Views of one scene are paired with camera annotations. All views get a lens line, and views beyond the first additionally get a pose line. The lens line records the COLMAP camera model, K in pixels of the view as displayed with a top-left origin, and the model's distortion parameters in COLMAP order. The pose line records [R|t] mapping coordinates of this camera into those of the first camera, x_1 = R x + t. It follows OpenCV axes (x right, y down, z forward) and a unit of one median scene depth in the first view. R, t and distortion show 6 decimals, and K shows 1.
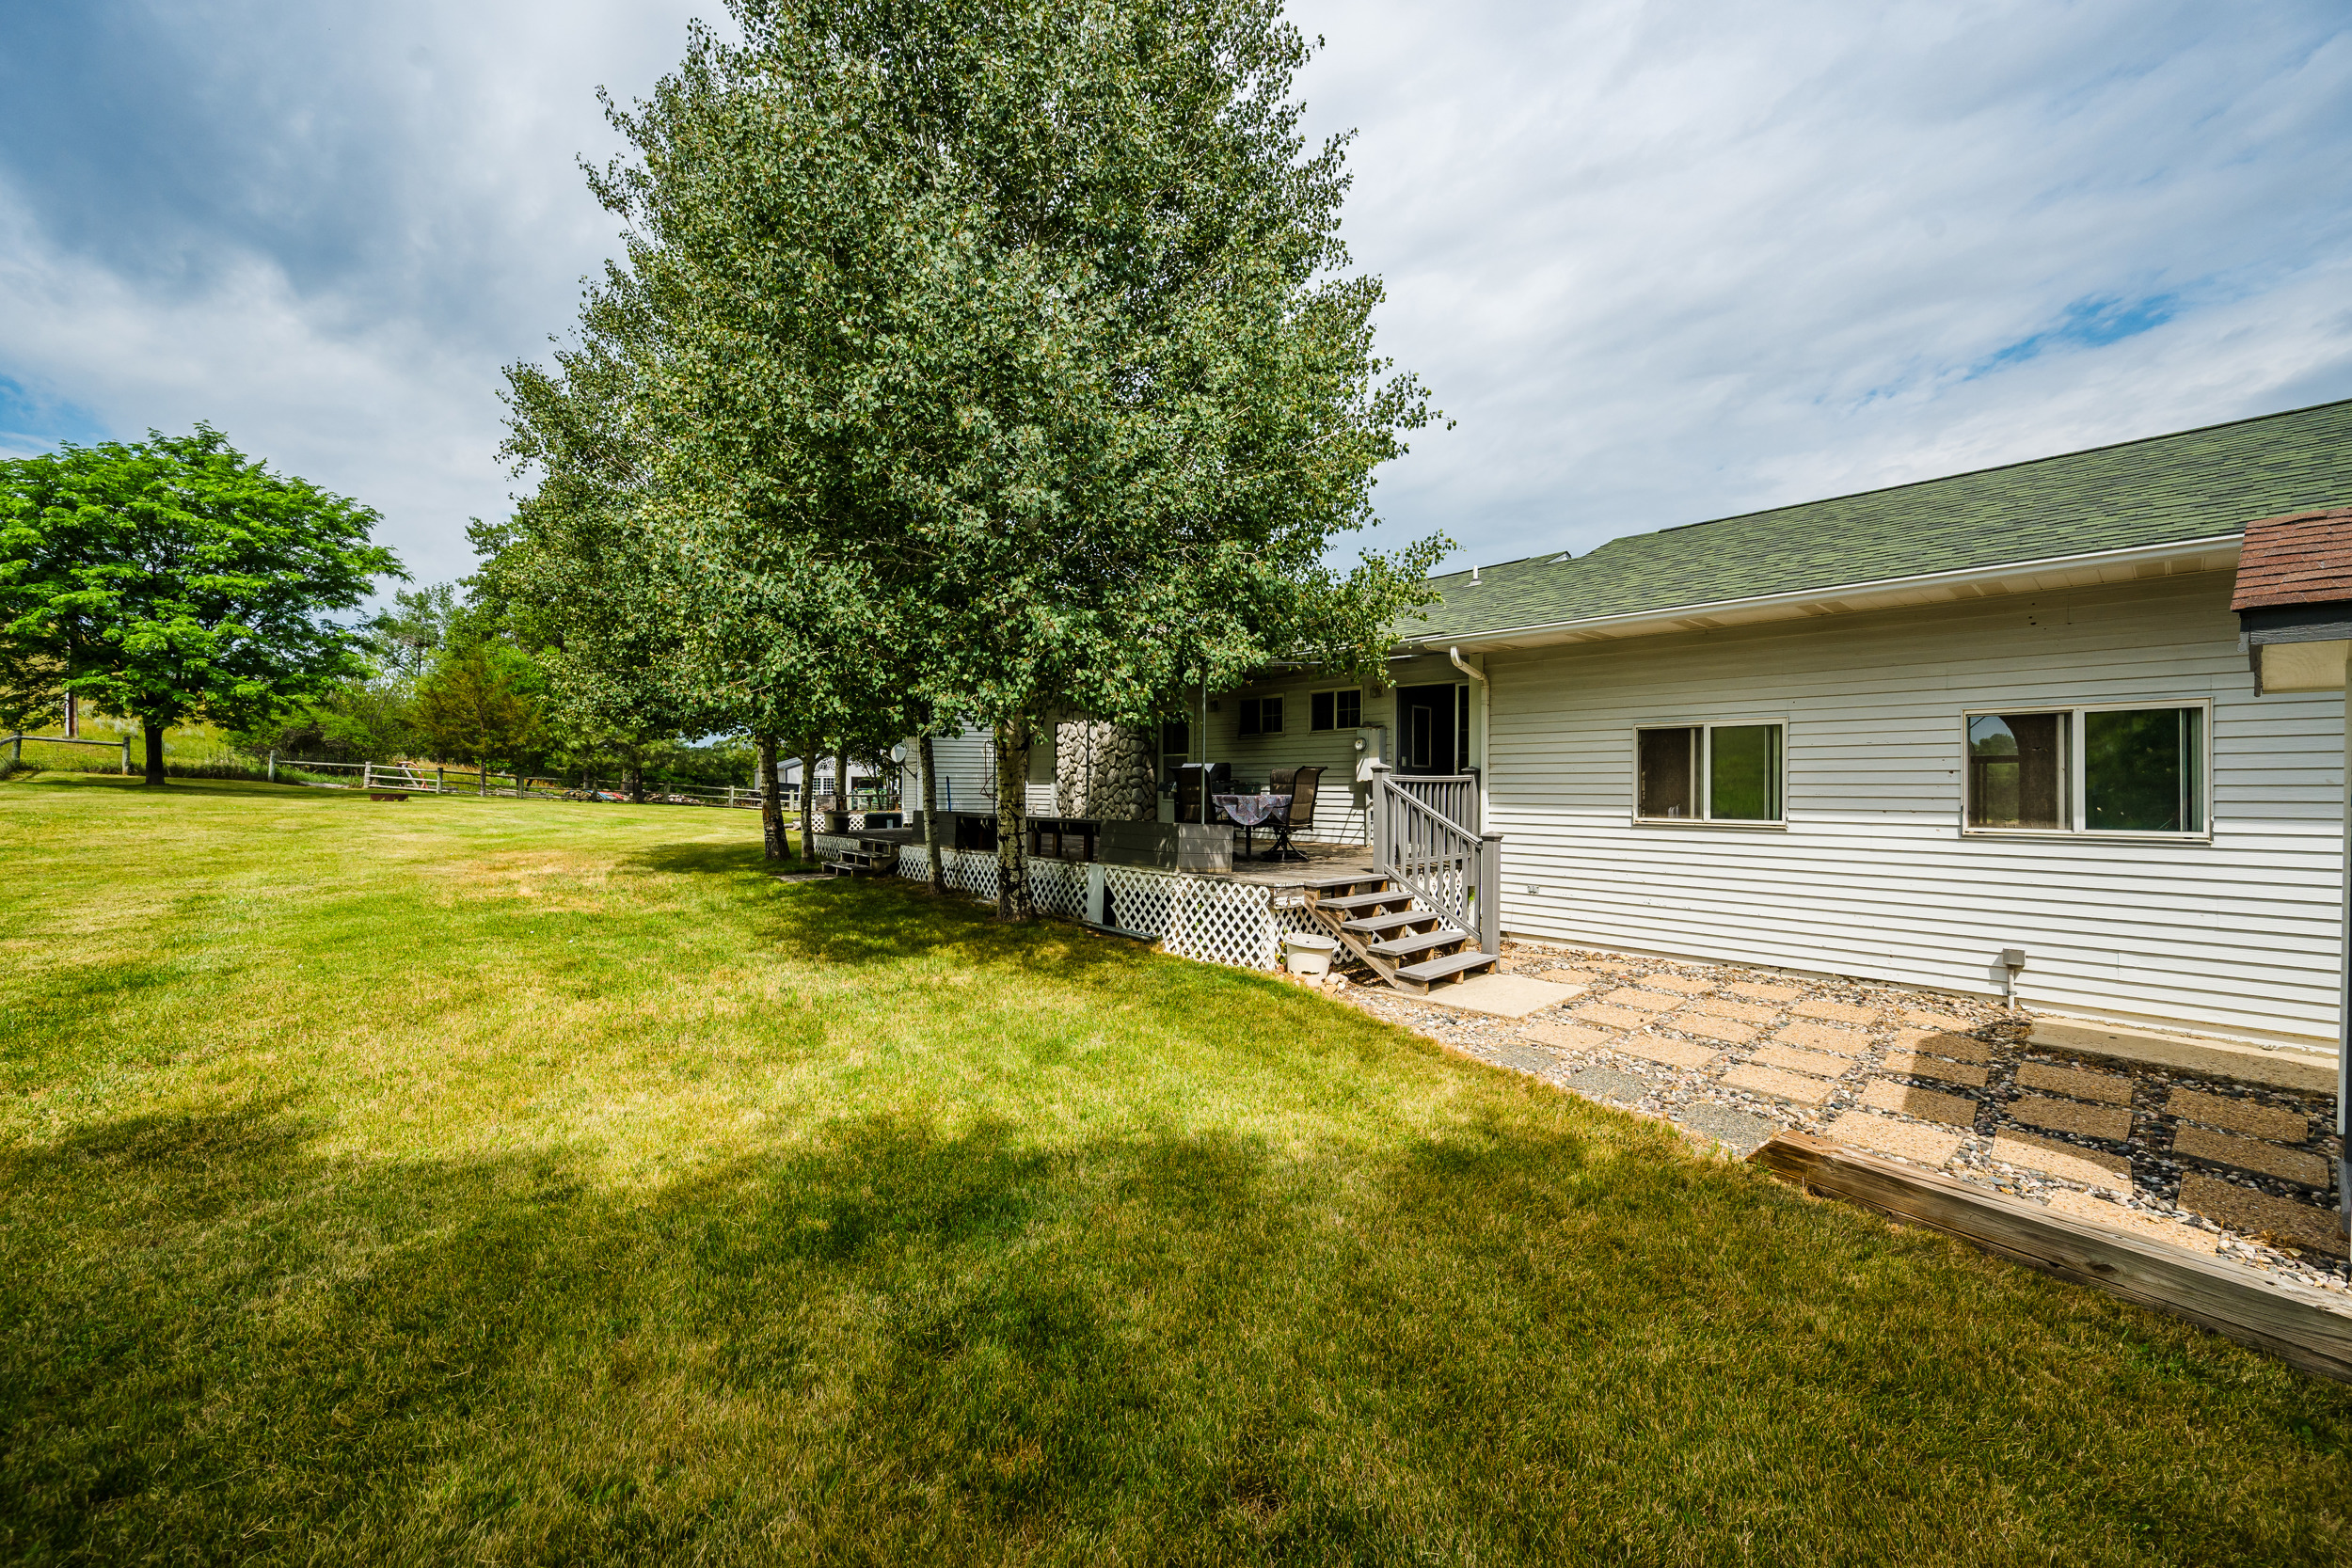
lens RADIAL K [[906.9, 0, 1176.0], [0, 906.9, 784.0], [0, 0, 1]] dist [-0.000115, -0.000214]
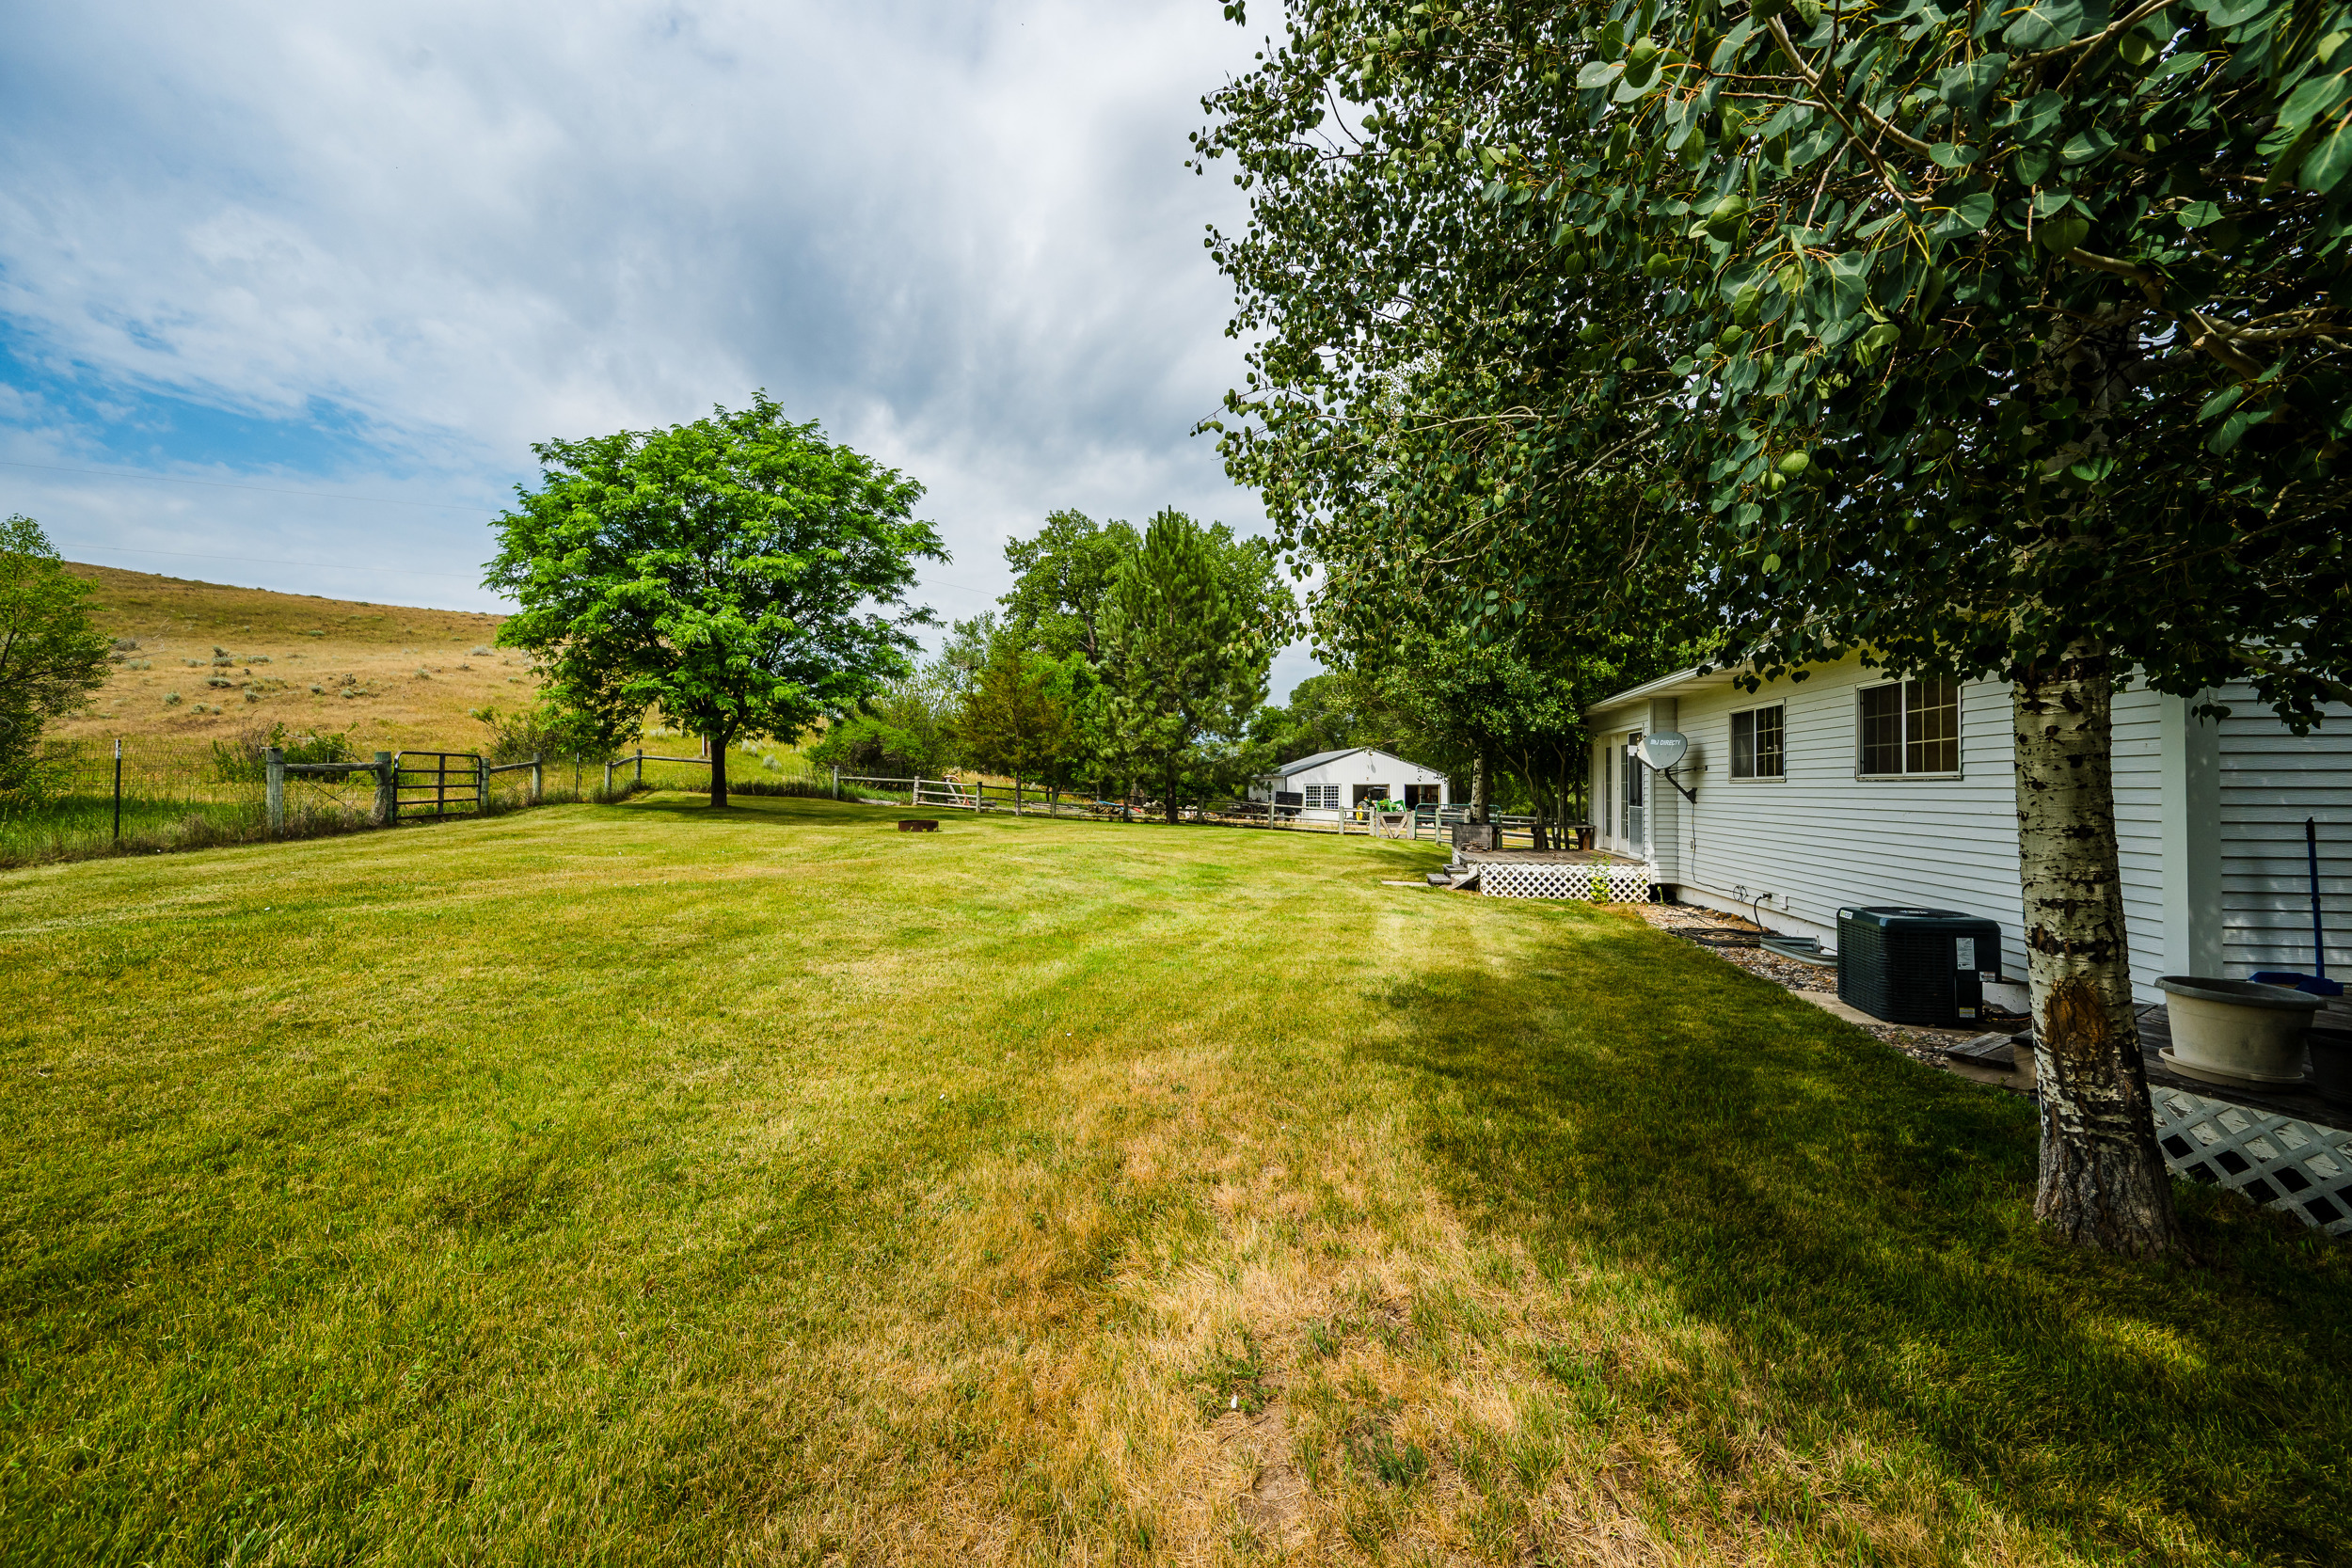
lens RADIAL K [[921.6, 0, 1169.1], [0, 921.6, 748.2], [0, 0, 1]] dist [-0.001463, -0.000269]
pose [[0.883235, -0.026182, -0.468200, -0.227730], [0.006587, 0.999034, -0.043441, -0.010808], [0.468885, 0.035285, 0.882554, 0.294032]]
